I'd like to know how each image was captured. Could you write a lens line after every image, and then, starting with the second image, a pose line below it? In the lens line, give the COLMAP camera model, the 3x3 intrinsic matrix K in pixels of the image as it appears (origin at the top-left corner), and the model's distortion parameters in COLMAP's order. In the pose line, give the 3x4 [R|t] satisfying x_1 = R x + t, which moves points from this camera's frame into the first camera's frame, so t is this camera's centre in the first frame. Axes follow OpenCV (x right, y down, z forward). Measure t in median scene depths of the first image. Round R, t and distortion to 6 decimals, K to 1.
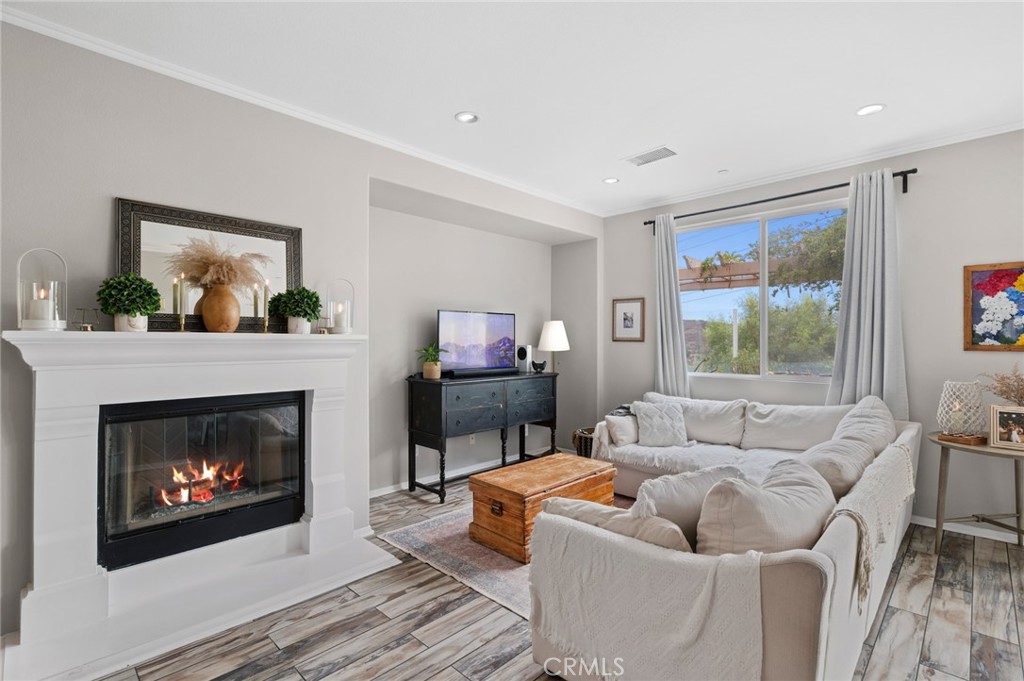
lens RADIAL K [[487.3, 0, 519.5], [0, 487.3, 340.0], [0, 0, 1]] dist [-0.002523, 0.000269]
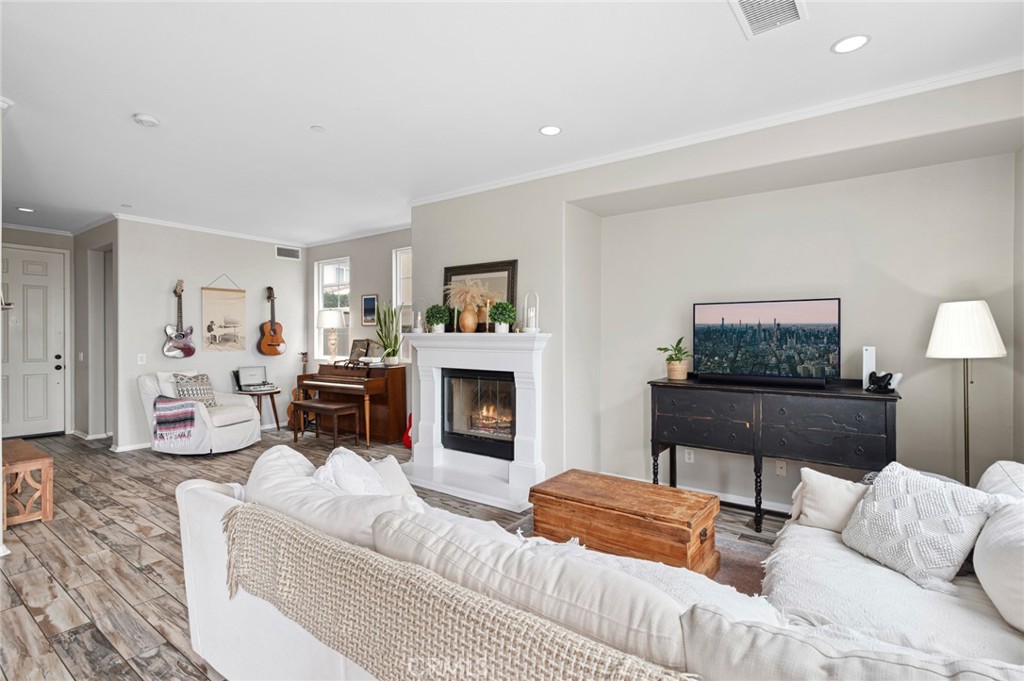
lens RADIAL K [[487.3, 0, 521.3], [0, 487.3, 338.6], [0, 0, 1]] dist [-0.002523, 0.000269]
pose [[0.137374, 0.004612, -0.990508, 1.080510], [-0.000201, 0.999989, 0.004629, -0.002031], [0.990519, -0.000437, 0.137374, 0.888569]]
